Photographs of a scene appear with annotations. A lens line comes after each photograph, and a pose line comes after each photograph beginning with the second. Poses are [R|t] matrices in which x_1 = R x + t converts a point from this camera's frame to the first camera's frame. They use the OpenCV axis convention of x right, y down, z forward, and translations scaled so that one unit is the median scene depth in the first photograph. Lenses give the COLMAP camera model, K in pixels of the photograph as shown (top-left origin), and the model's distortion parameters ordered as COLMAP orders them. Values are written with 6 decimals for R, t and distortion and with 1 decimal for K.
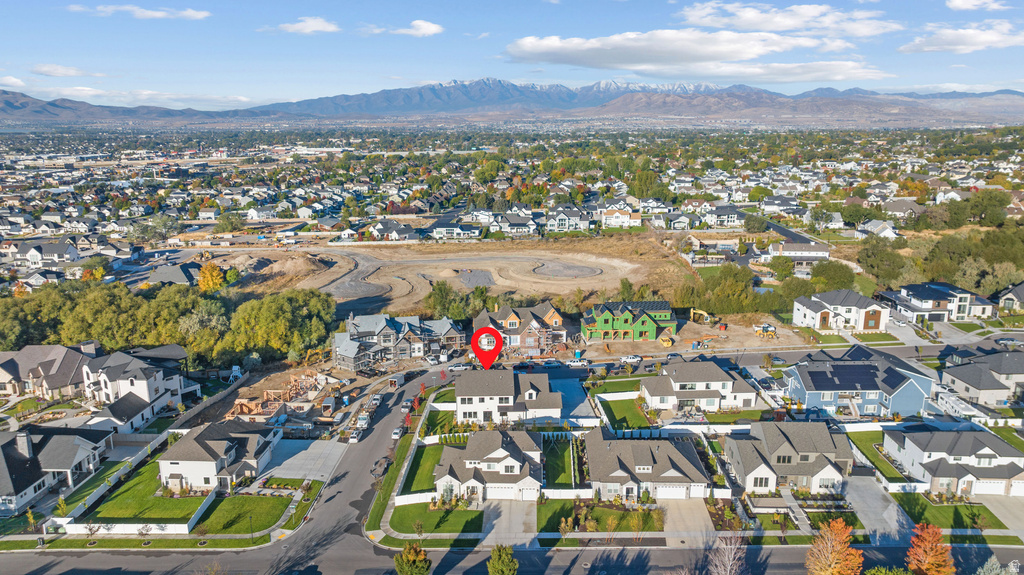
lens RADIAL K [[726.6, 0, 520.4], [0, 726.6, 285.8], [0, 0, 1]] dist [-0.012029, 0.001704]
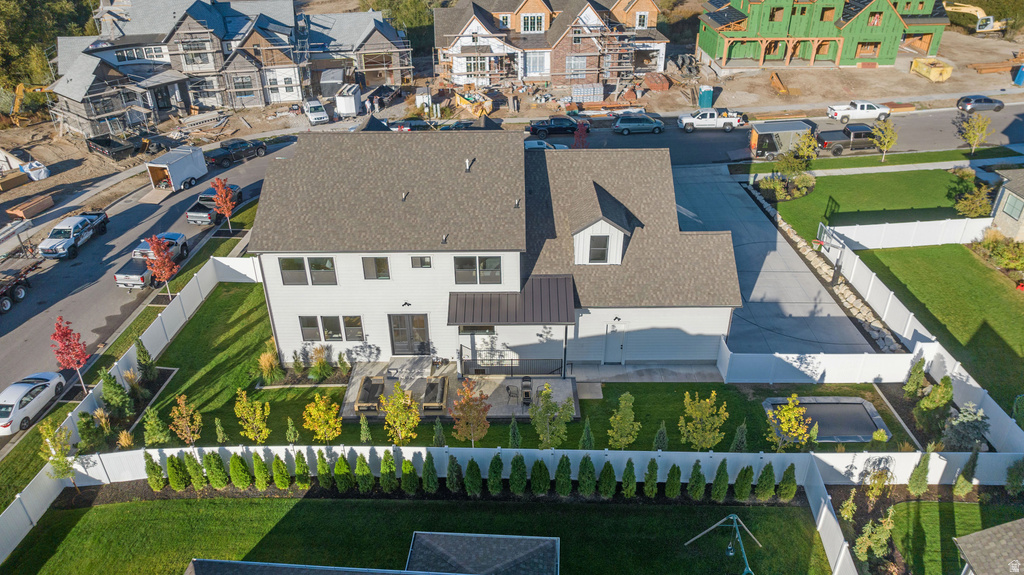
lens RADIAL K [[726.6, 0, 520.4], [0, 726.6, 285.8], [0, 0, 1]] dist [-0.012029, 0.001704]
pose [[0.999331, 0.014068, -0.033745, -0.001936], [-0.003280, 0.953781, 0.300484, 0.078719], [0.036413, -0.300173, 0.953190, 0.645597]]
